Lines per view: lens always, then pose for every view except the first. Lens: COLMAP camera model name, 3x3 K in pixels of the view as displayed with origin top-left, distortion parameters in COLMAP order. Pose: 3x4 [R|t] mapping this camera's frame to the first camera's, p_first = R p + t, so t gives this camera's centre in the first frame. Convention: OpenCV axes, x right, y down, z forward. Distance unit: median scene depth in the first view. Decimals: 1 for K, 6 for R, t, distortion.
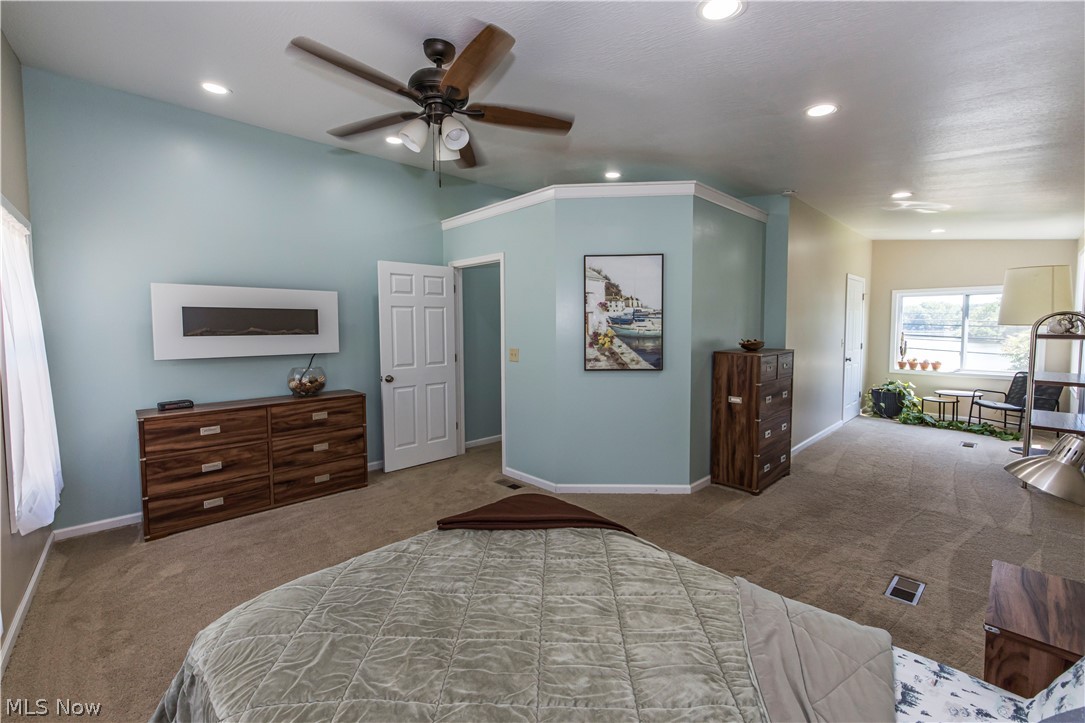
lens RADIAL K [[439.2, 0, 538.1], [0, 439.2, 357.4], [0, 0, 1]] dist [0.000089, 0.000174]
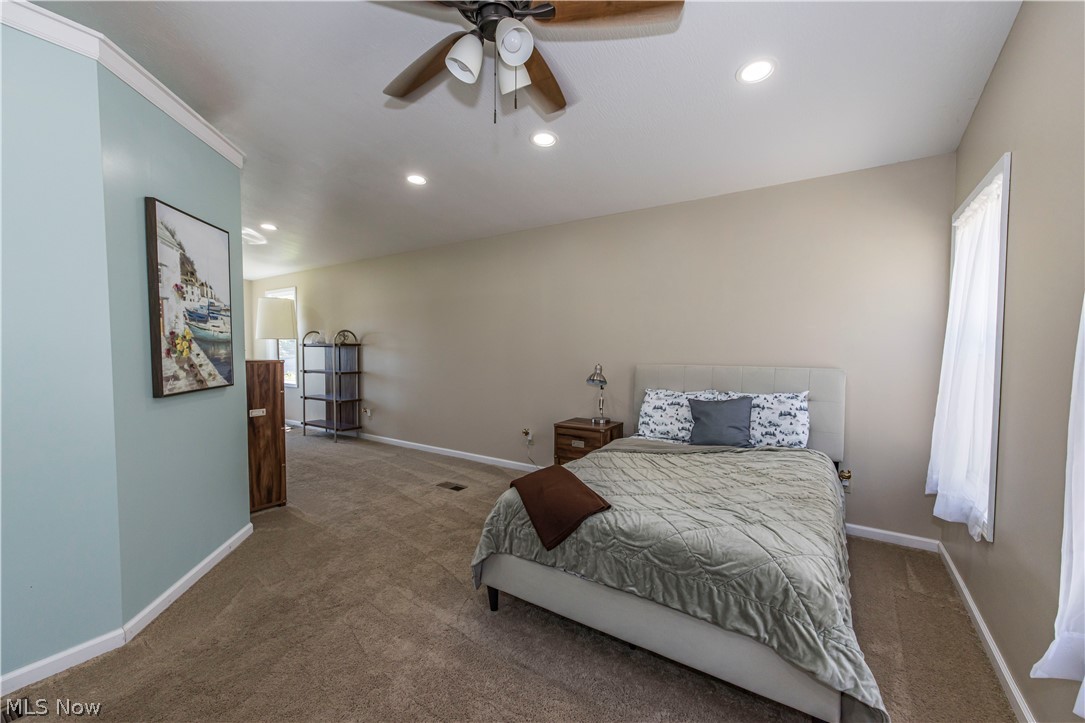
lens RADIAL K [[439.2, 0, 538.0], [0, 439.2, 365.3], [0, 0, 1]] dist [0.000089, 0.000174]
pose [[-0.232008, -0.035304, 0.972073, -0.577861], [0.062404, 0.996742, 0.051094, -0.011482], [-0.970710, 0.072516, -0.229049, 0.657224]]
